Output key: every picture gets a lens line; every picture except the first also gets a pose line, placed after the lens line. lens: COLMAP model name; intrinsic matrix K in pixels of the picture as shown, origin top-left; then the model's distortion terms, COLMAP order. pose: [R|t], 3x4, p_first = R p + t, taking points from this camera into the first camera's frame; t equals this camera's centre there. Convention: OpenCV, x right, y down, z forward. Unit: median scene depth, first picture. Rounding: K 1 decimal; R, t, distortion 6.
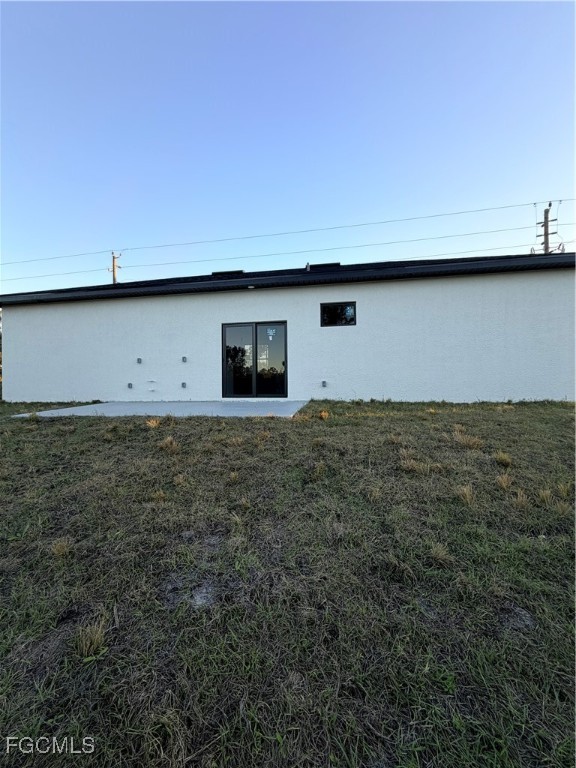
lens RADIAL K [[309.3, 0, 286.1], [0, 309.3, 381.4], [0, 0, 1]] dist [0.005403, -0.000259]
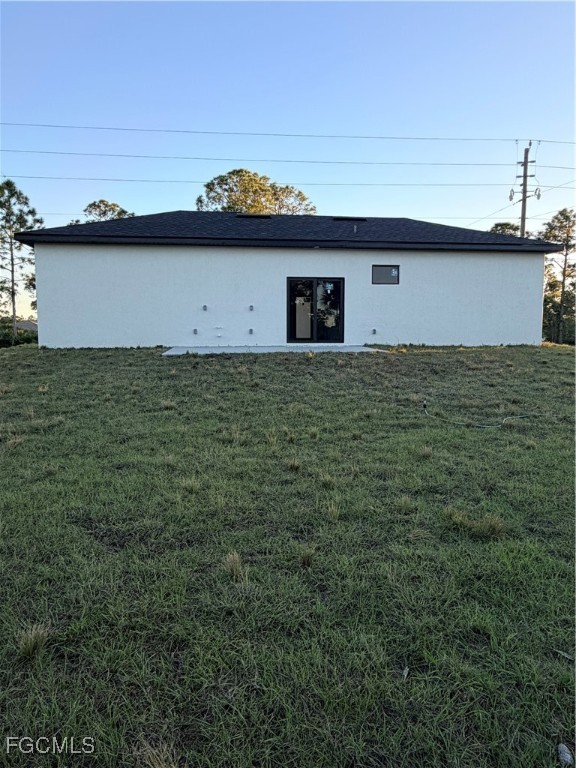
lens RADIAL K [[515.9, 0, 288.0], [0, 515.9, 384.0], [0, 0, 1]] dist [-0.003556, 0.000234]
pose [[0.958628, -0.017156, 0.284143, -0.759133], [-0.008917, 0.995882, 0.090215, 0.032114], [-0.284521, -0.089017, 0.954528, -0.843959]]
